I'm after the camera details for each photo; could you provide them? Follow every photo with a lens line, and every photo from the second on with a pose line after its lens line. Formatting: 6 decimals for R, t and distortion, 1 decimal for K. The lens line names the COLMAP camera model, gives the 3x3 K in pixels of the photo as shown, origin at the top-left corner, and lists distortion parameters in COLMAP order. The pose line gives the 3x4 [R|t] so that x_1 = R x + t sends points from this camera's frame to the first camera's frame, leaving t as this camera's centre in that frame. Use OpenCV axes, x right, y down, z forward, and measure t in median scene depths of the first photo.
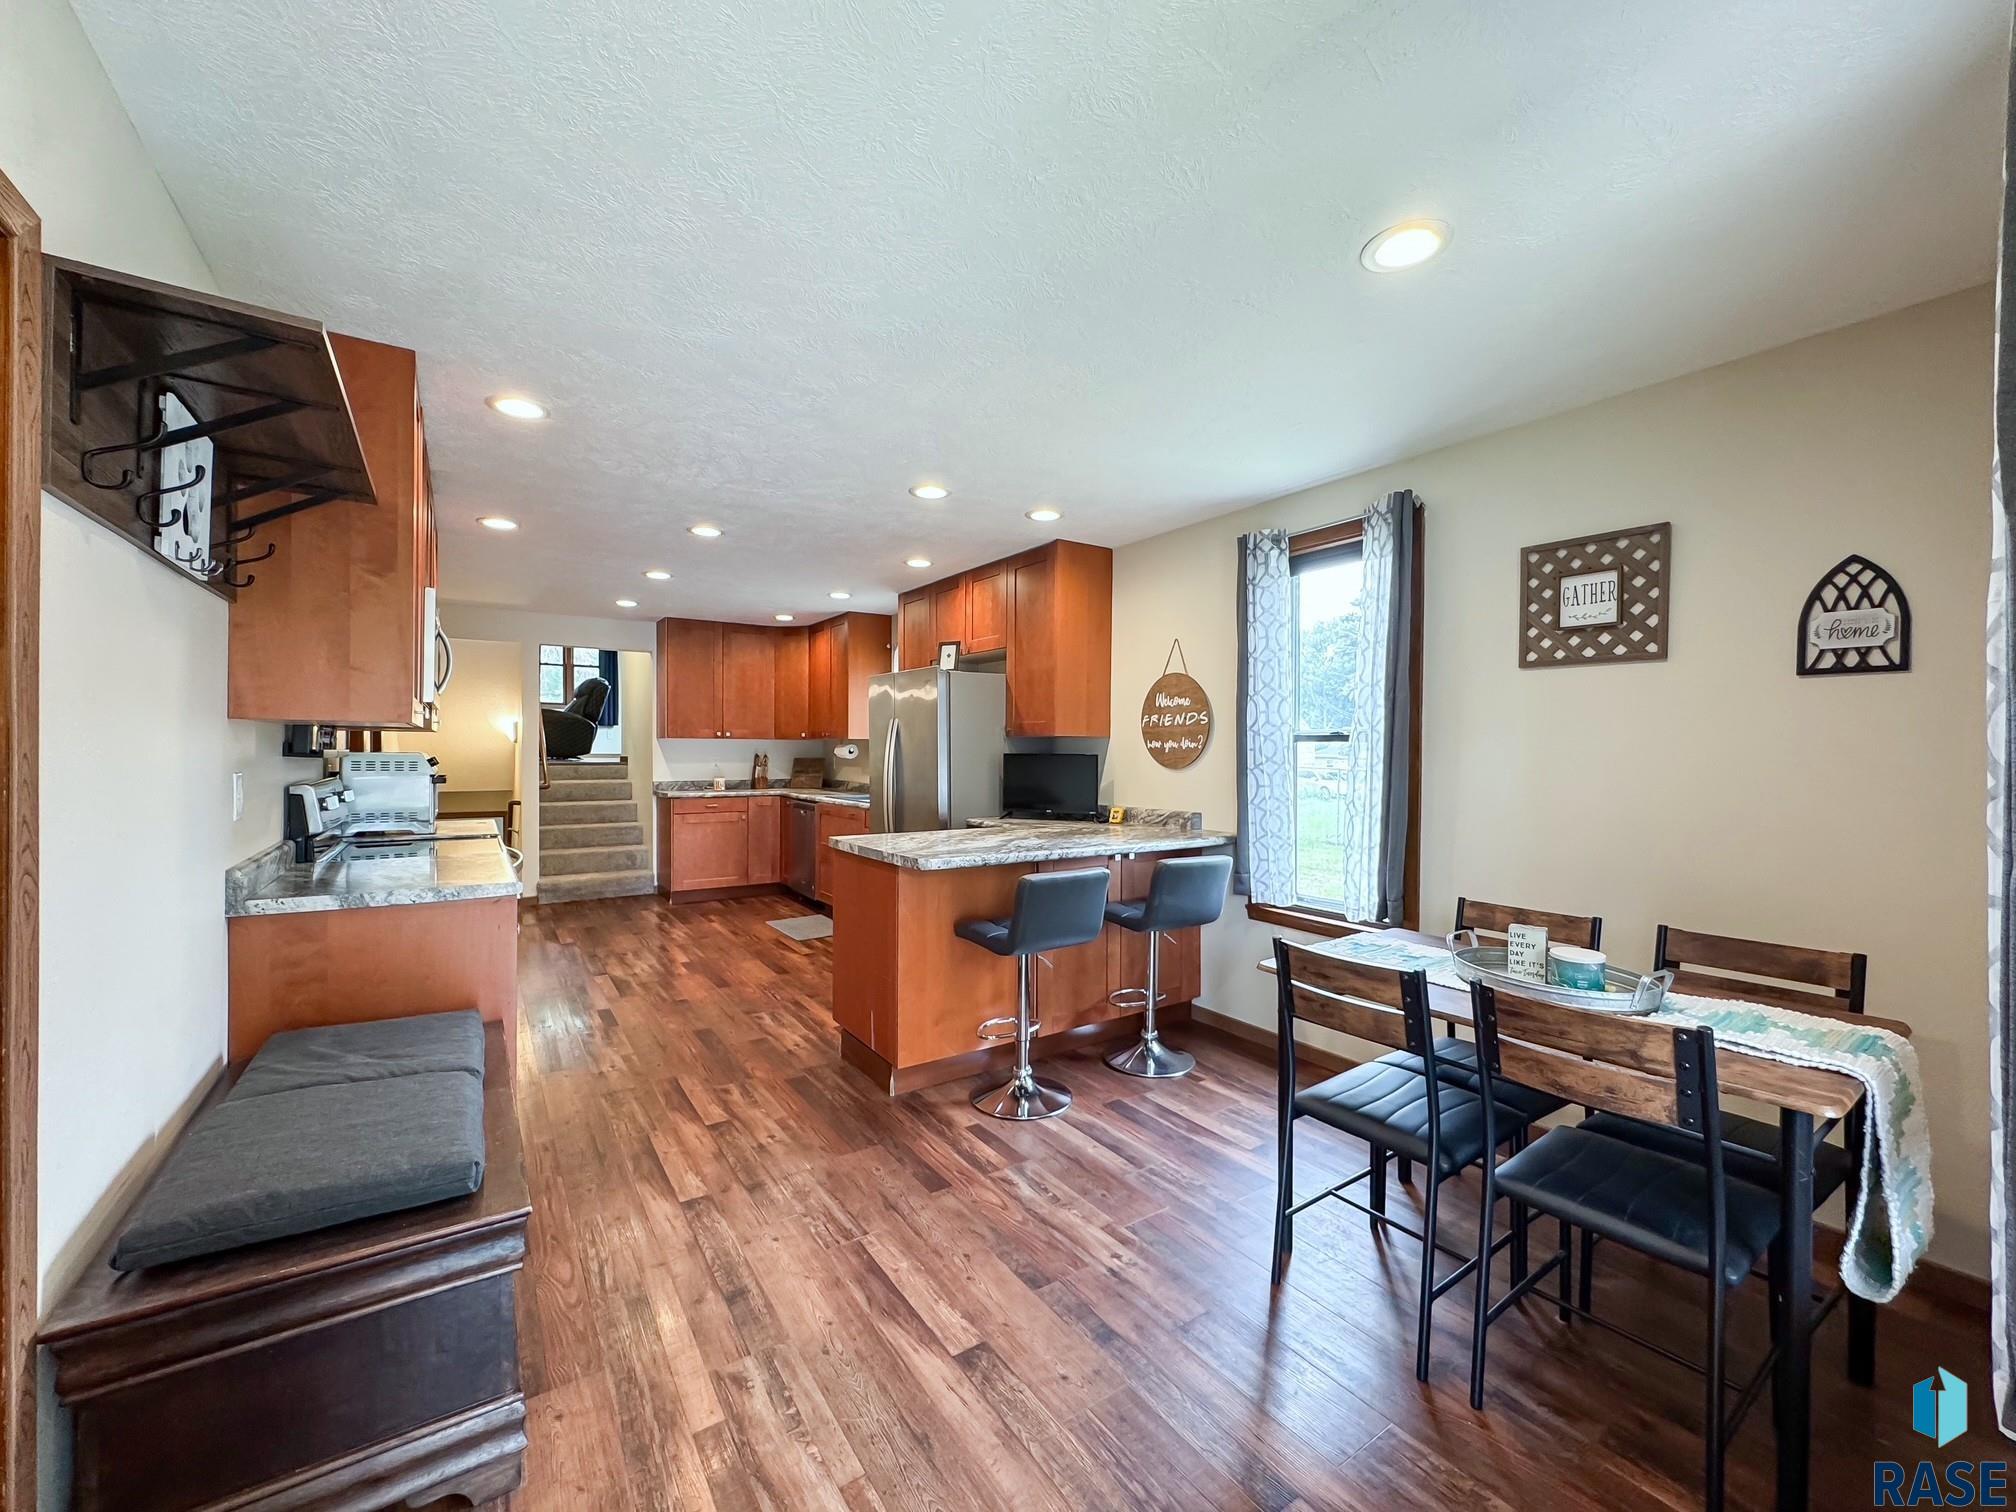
lens RADIAL K [[809.4, 0, 1008.2], [0, 809.4, 745.5], [0, 0, 1]] dist [-0.005747, 0.000012]
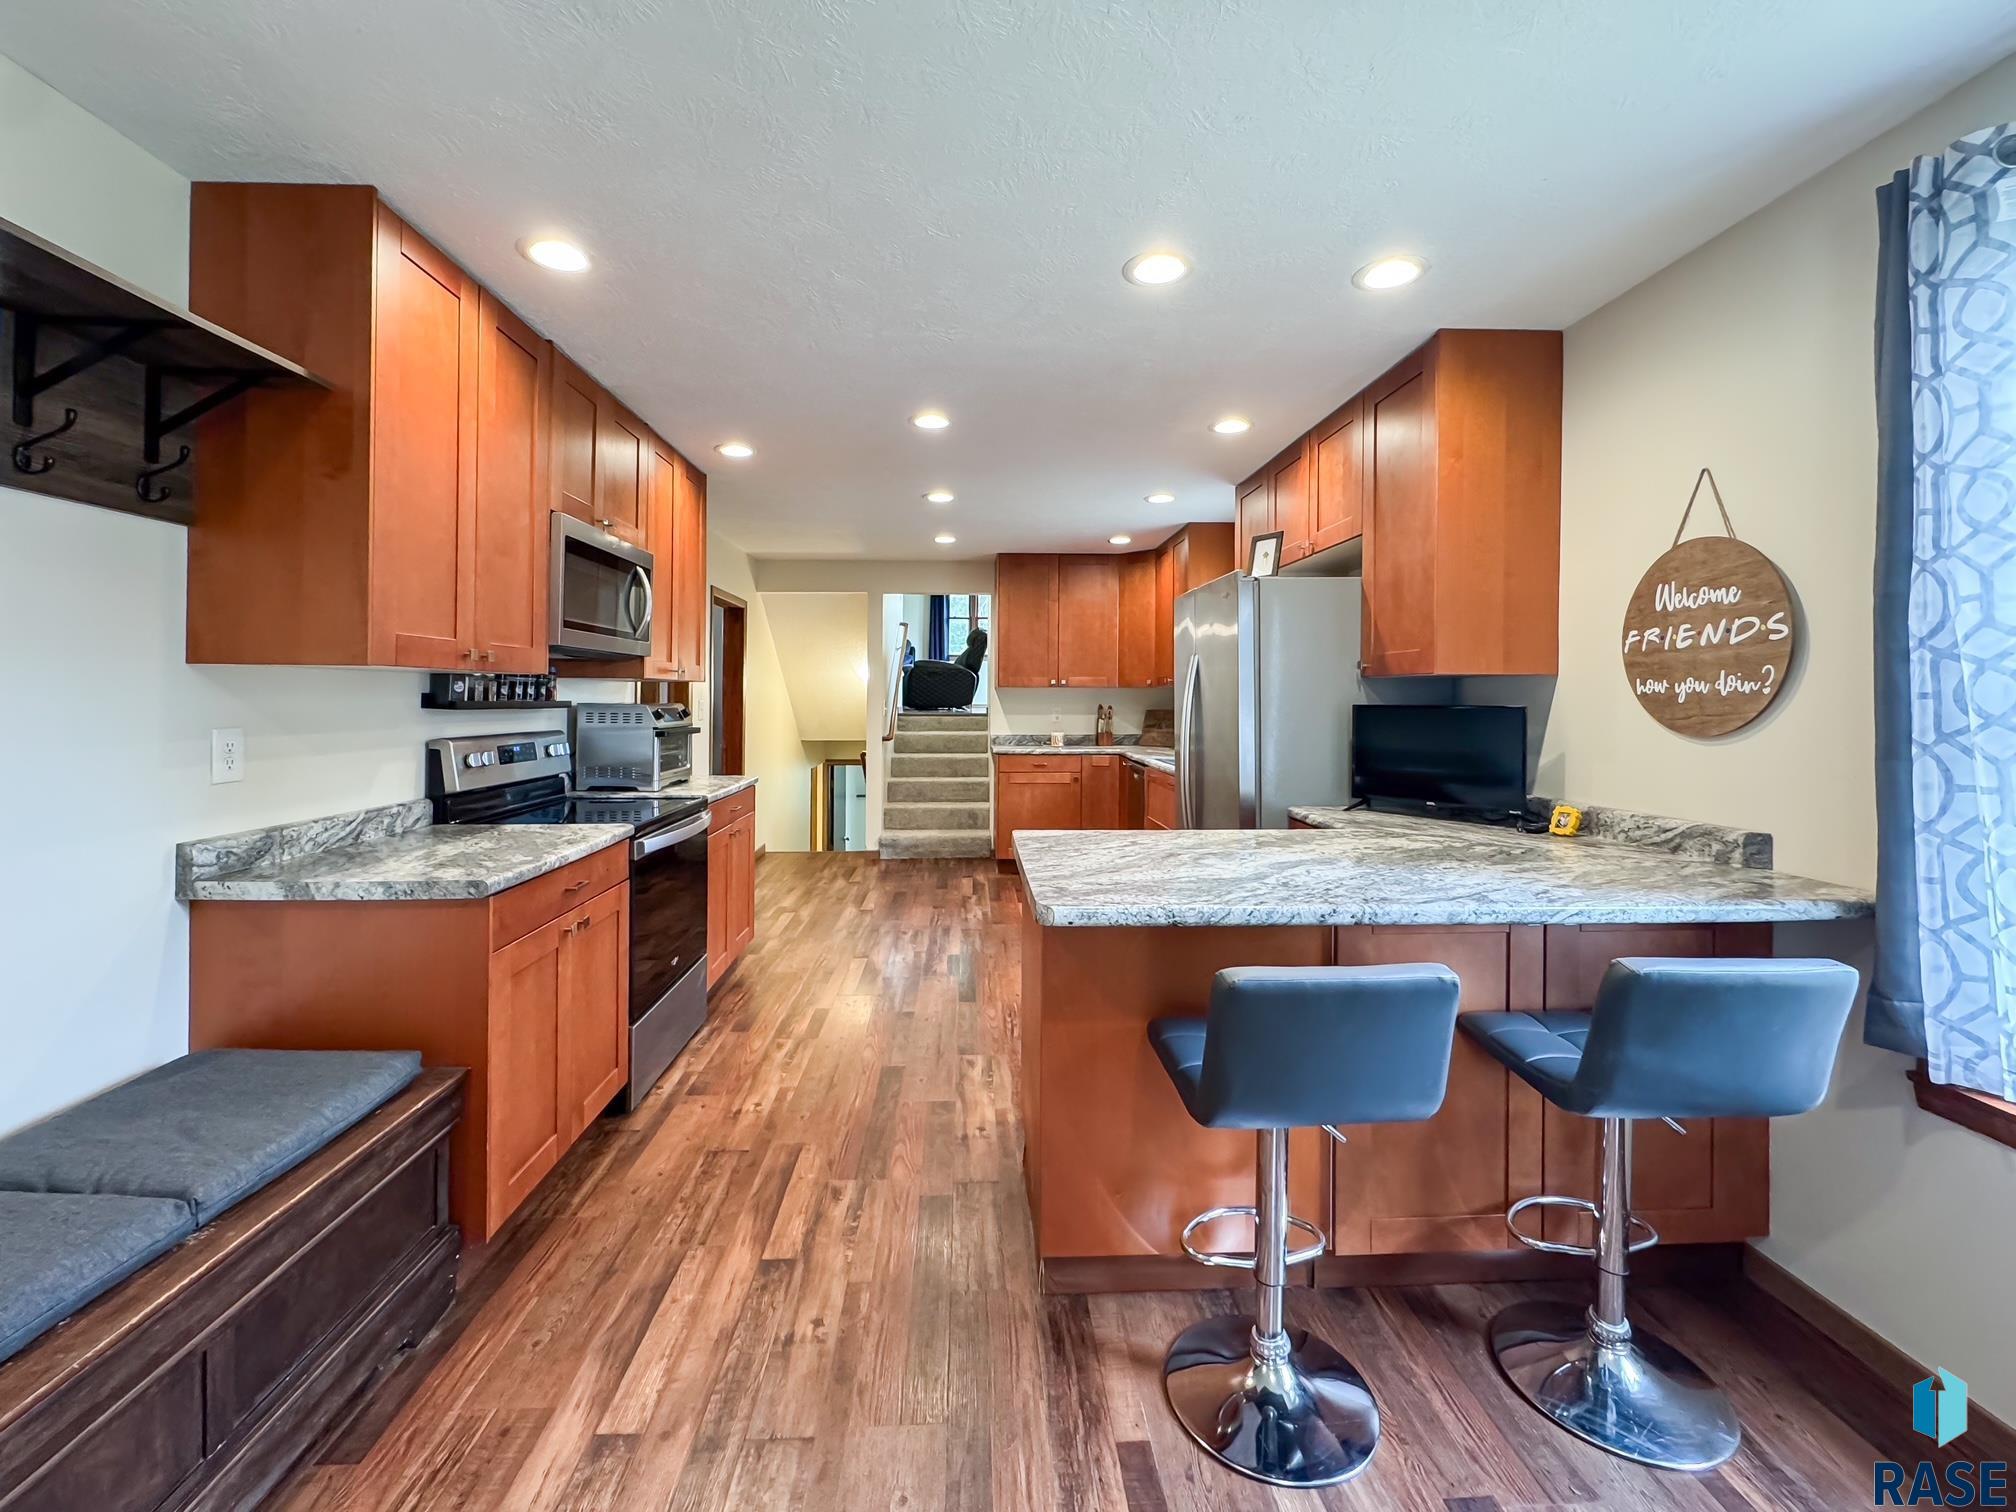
lens RADIAL K [[831.5, 0, 999.2], [0, 831.5, 699.9], [0, 0, 1]] dist [-0.002445, -0.000520]
pose [[0.852237, -0.002508, -0.523149, 0.125240], [0.005049, 0.999981, 0.003432, 0.003618], [0.523131, -0.005566, 0.852234, 0.415258]]
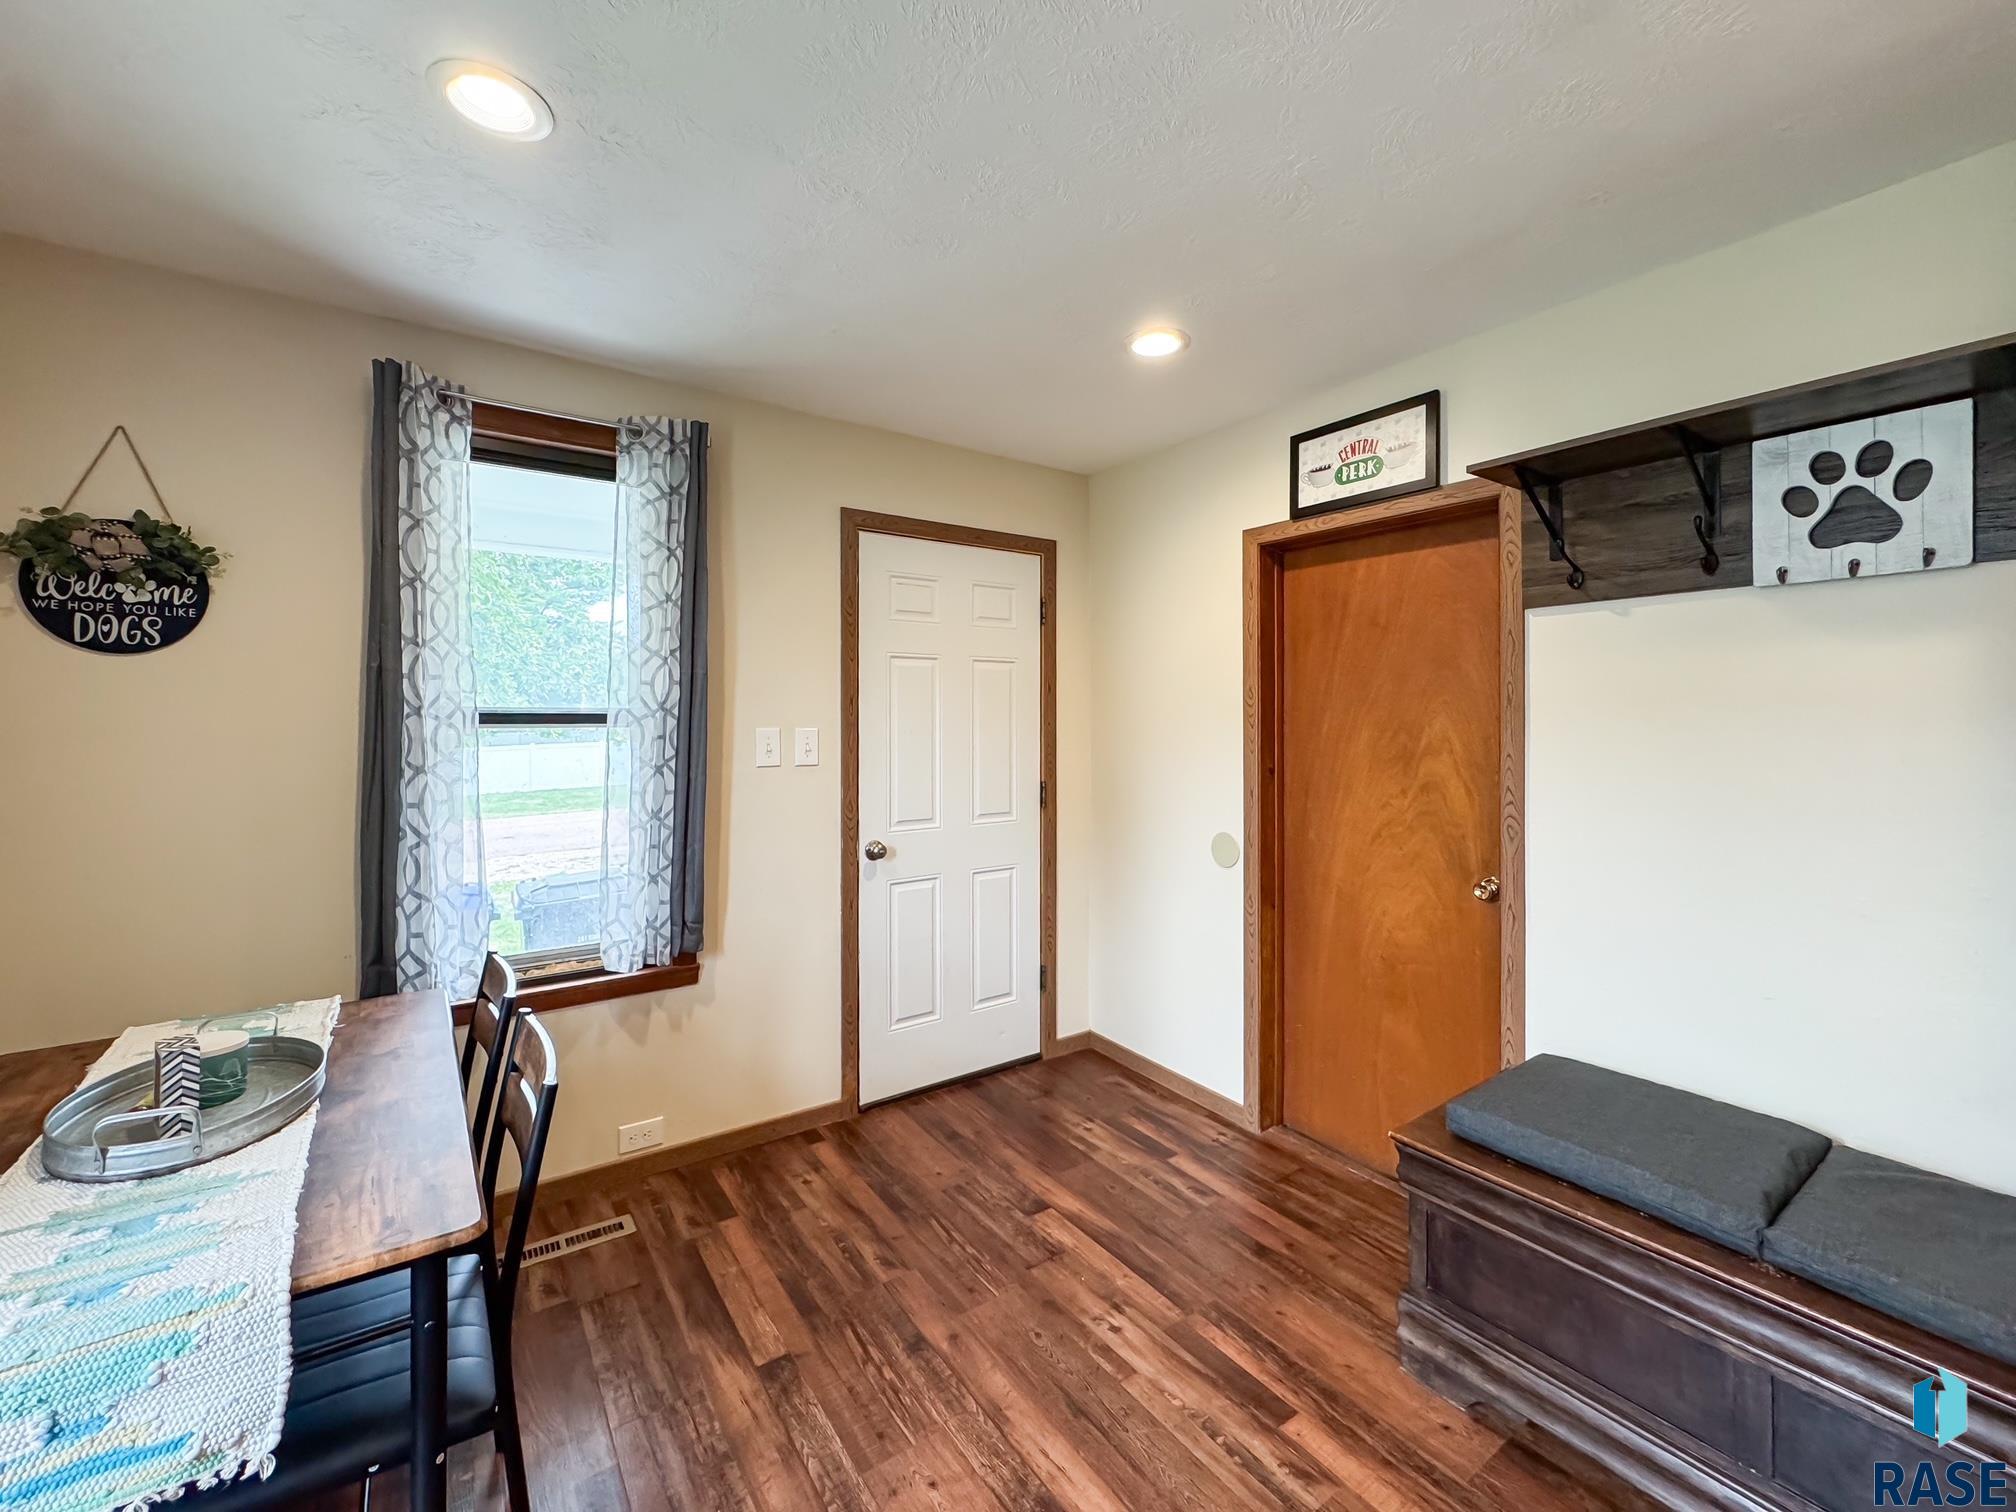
lens RADIAL K [[823.7, 0, 1003.4], [0, 823.7, 716.1], [0, 0, 1]] dist [-0.003944, -0.000332]
pose [[-0.999795, -0.007256, -0.018902, 0.007588], [-0.007086, 0.999934, -0.009072, -0.014844], [0.018966, -0.008937, -0.999780, 0.906454]]
